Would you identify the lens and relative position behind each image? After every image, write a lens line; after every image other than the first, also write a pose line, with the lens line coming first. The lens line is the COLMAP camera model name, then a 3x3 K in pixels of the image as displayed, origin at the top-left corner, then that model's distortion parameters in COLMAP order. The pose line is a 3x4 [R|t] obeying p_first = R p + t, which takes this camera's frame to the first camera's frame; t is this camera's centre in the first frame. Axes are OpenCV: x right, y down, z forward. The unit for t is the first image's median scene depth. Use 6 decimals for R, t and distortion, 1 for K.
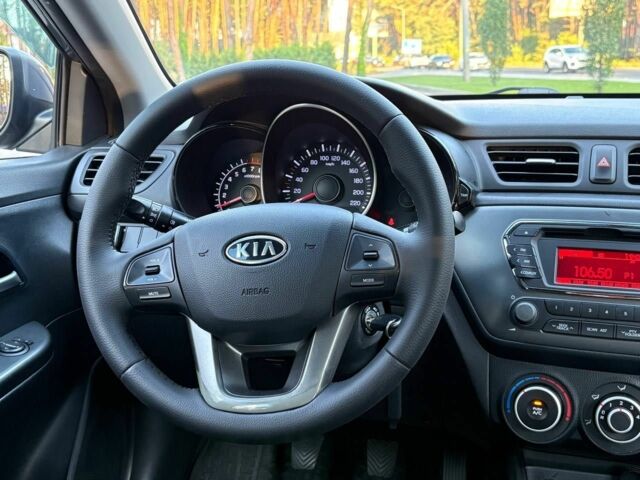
lens RADIAL K [[744.1, 0, 320.0], [0, 744.1, 240.0], [0, 0, 1]] dist [0.161483, -0.566974]
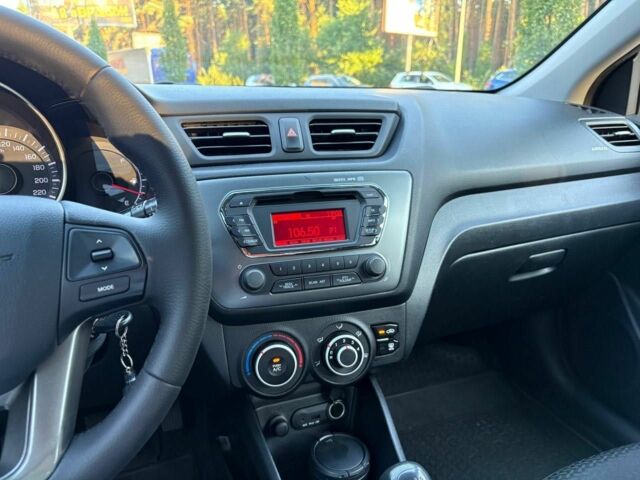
lens RADIAL K [[489.2, 0, 320.0], [0, 489.2, 240.0], [0, 0, 1]] dist [0.025721, -0.005171]
pose [[0.810067, -0.157886, 0.564681, -0.027355], [0.121539, 0.987361, 0.101714, -0.015456], [-0.573603, -0.013764, 0.819018, 0.392308]]
